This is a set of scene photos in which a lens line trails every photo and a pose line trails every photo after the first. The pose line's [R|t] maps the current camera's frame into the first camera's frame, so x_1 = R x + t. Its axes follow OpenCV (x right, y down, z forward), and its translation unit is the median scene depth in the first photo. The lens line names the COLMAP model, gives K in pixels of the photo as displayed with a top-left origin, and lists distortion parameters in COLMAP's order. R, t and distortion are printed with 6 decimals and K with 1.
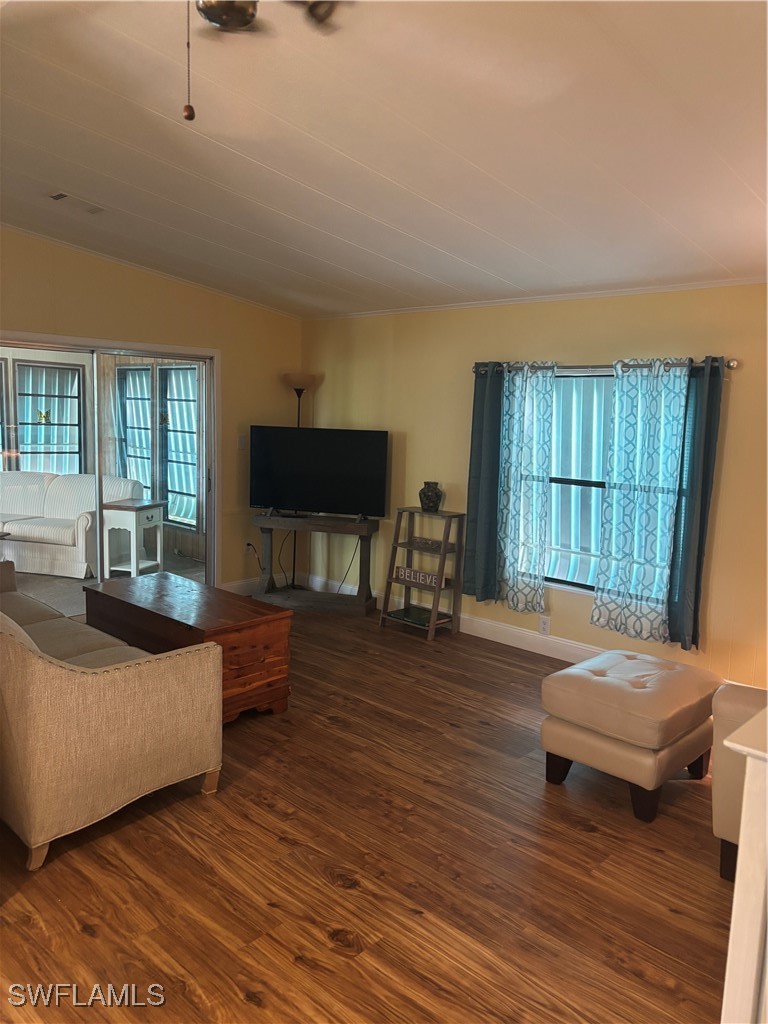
lens RADIAL K [[778.8, 0, 381.9], [0, 778.8, 511.5], [0, 0, 1]] dist [0.012208, 0.008199]
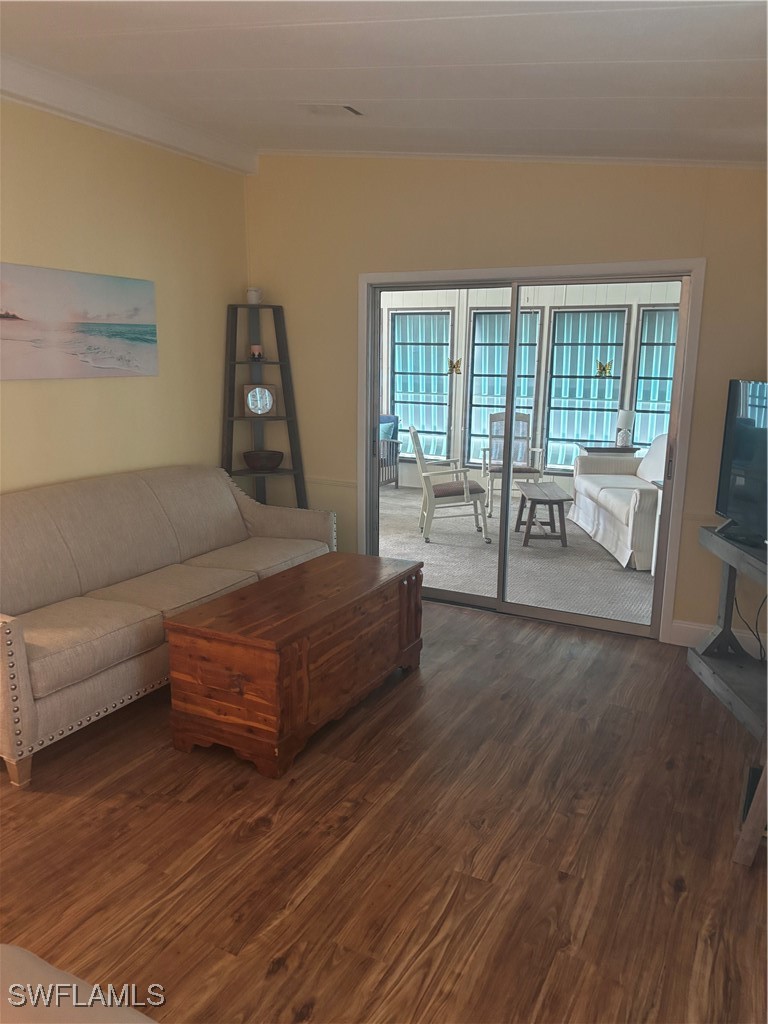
lens RADIAL K [[778.8, 0, 383.7], [0, 778.8, 514.5], [0, 0, 1]] dist [0.012208, 0.008199]
pose [[0.274903, 0.184685, -0.943567, 0.504676], [-0.132772, 0.979268, 0.152990, -0.095898], [0.952260, 0.083222, 0.293725, 0.831094]]
